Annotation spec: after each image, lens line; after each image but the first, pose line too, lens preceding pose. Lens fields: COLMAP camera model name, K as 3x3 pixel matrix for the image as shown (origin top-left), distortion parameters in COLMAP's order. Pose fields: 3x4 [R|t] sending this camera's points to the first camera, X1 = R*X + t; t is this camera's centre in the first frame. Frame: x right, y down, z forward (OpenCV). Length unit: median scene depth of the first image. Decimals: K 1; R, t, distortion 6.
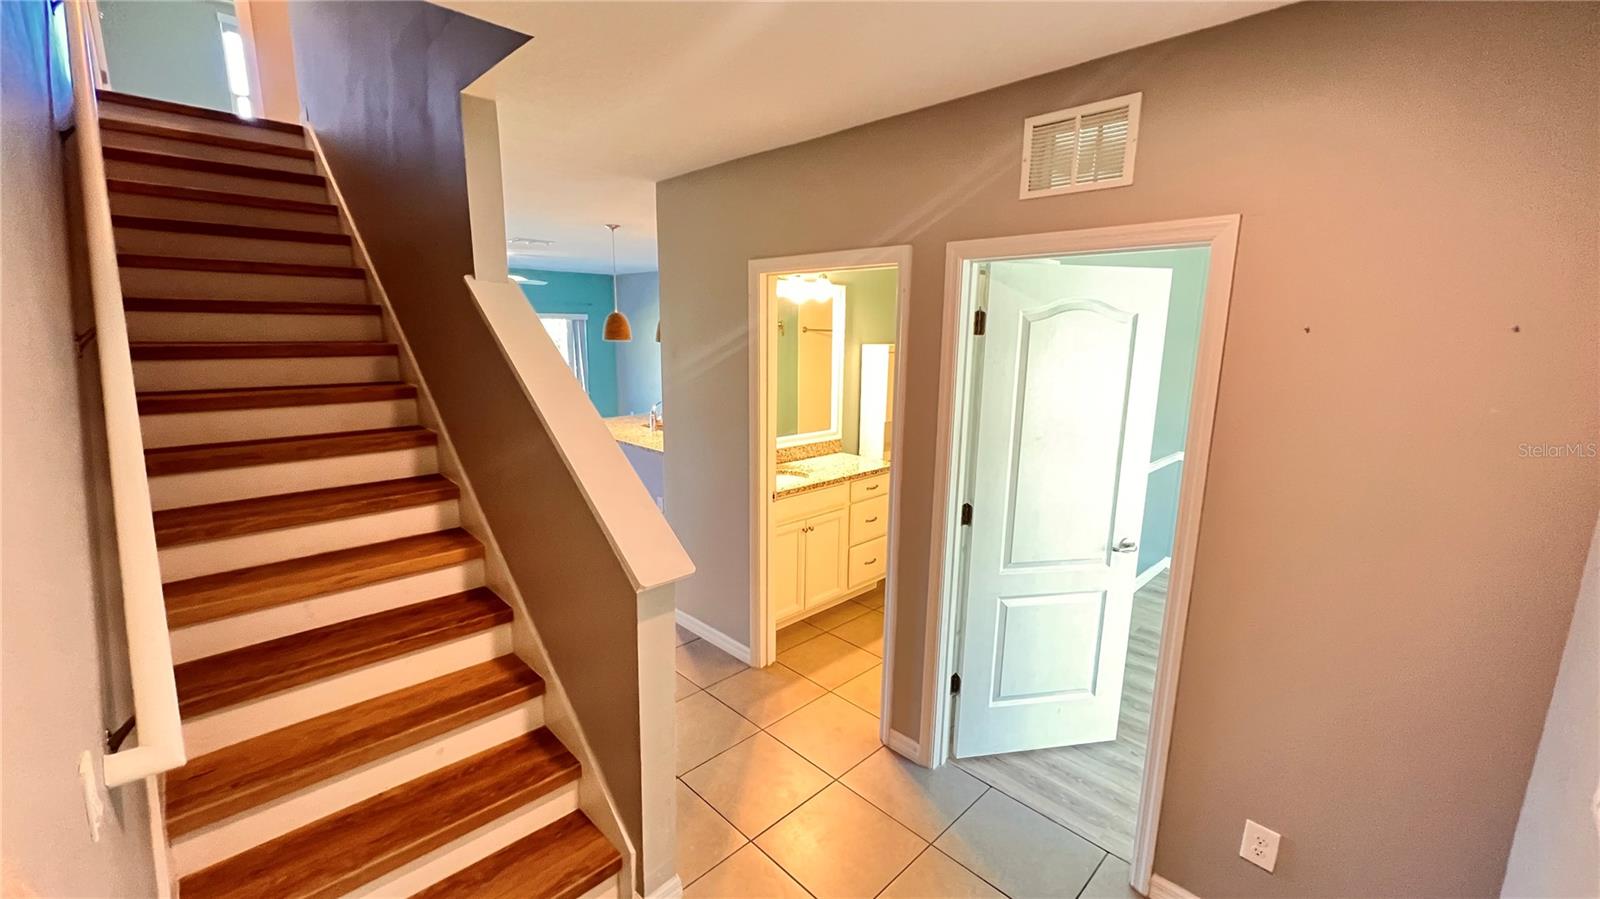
lens RADIAL K [[640.1, 0, 799.2], [0, 640.1, 451.8], [0, 0, 1]] dist [0.000042, 0.000231]
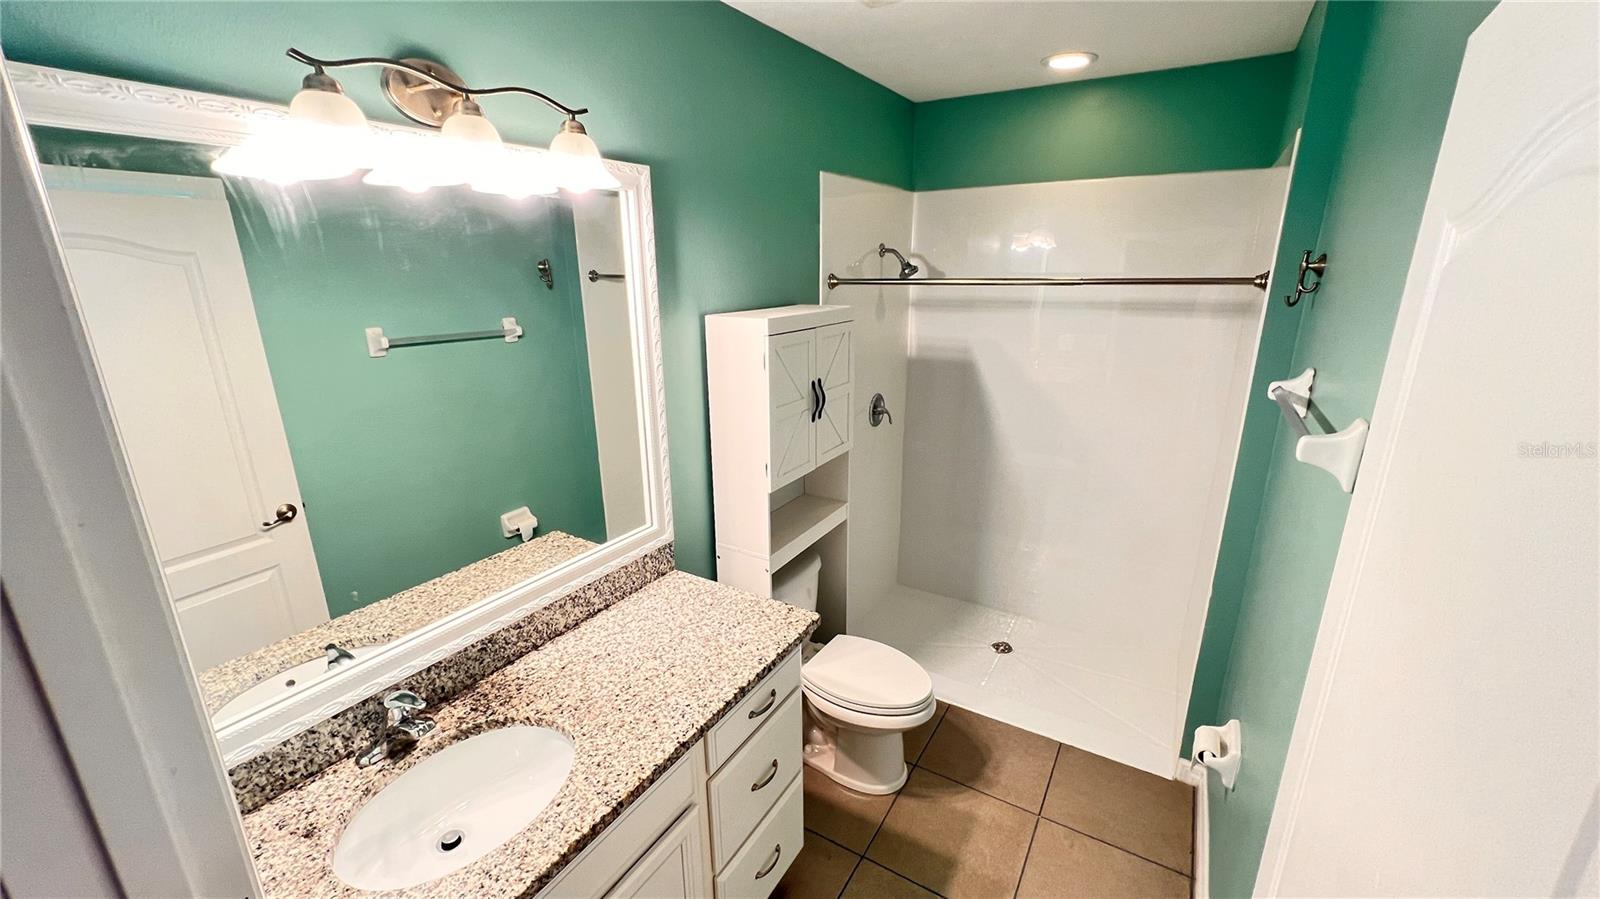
lens RADIAL K [[640.1, 0, 799.2], [0, 640.1, 451.8], [0, 0, 1]] dist [0.000042, 0.000231]
pose [[0.968934, -0.084487, 0.232441, 0.054254], [0.063217, 0.993226, 0.097495, -0.117040], [-0.239104, -0.079773, 0.967712, 0.582039]]
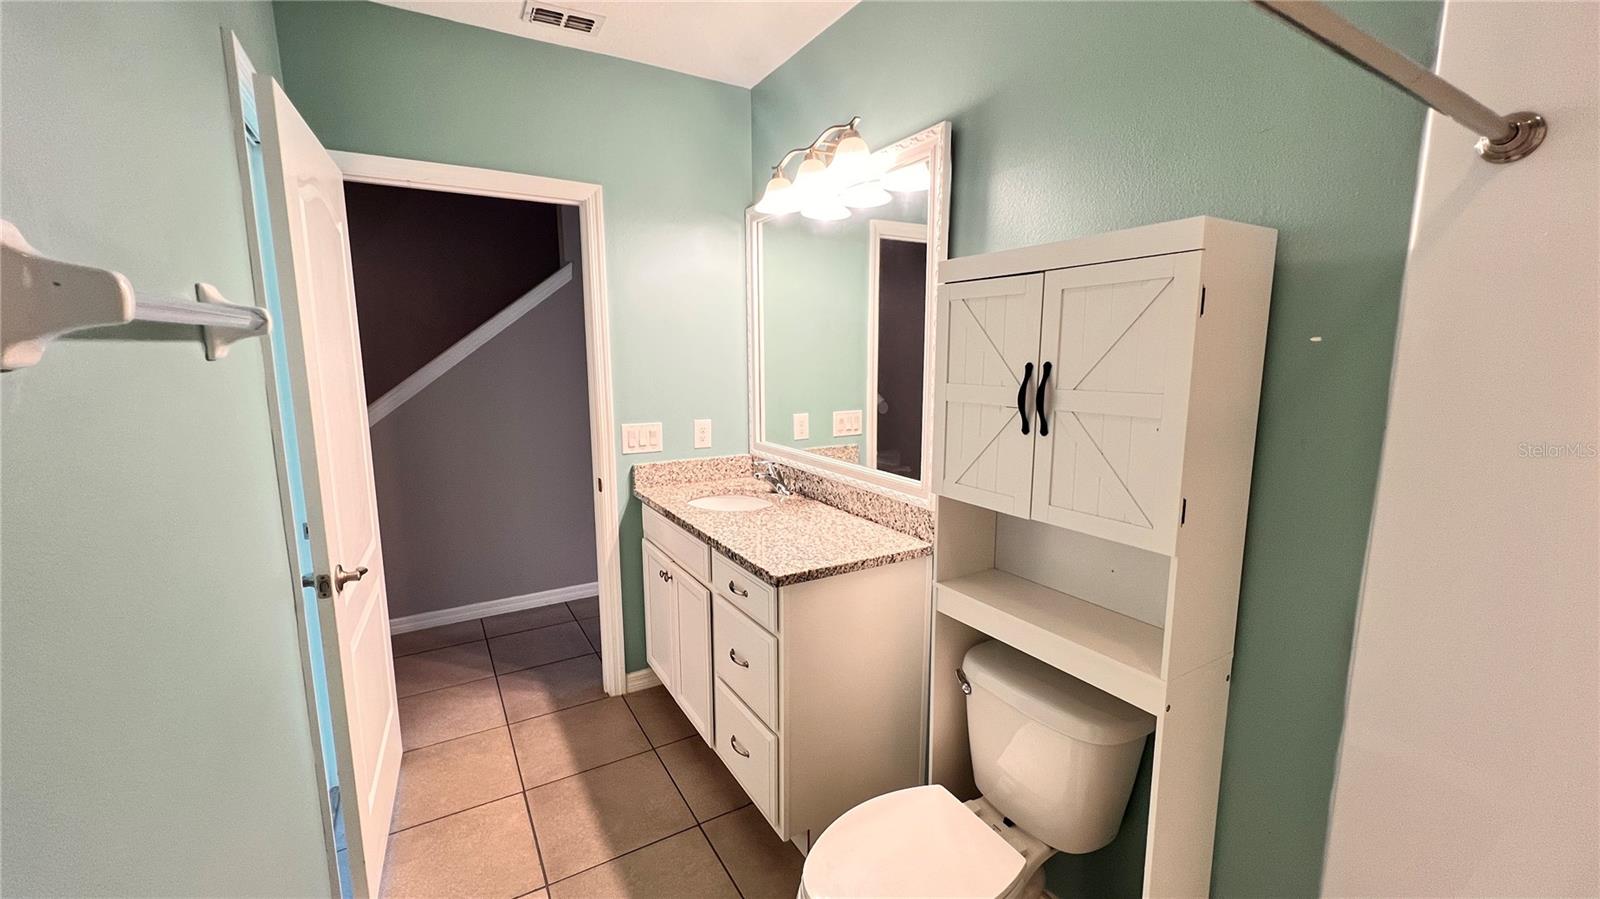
lens RADIAL K [[640.1, 0, 799.2], [0, 640.1, 451.8], [0, 0, 1]] dist [0.000042, 0.000231]
pose [[-0.230760, 0.149747, -0.961419, 0.469457], [-0.190096, 0.962107, 0.195481, -0.120453], [0.954261, 0.227871, -0.193549, 1.003523]]
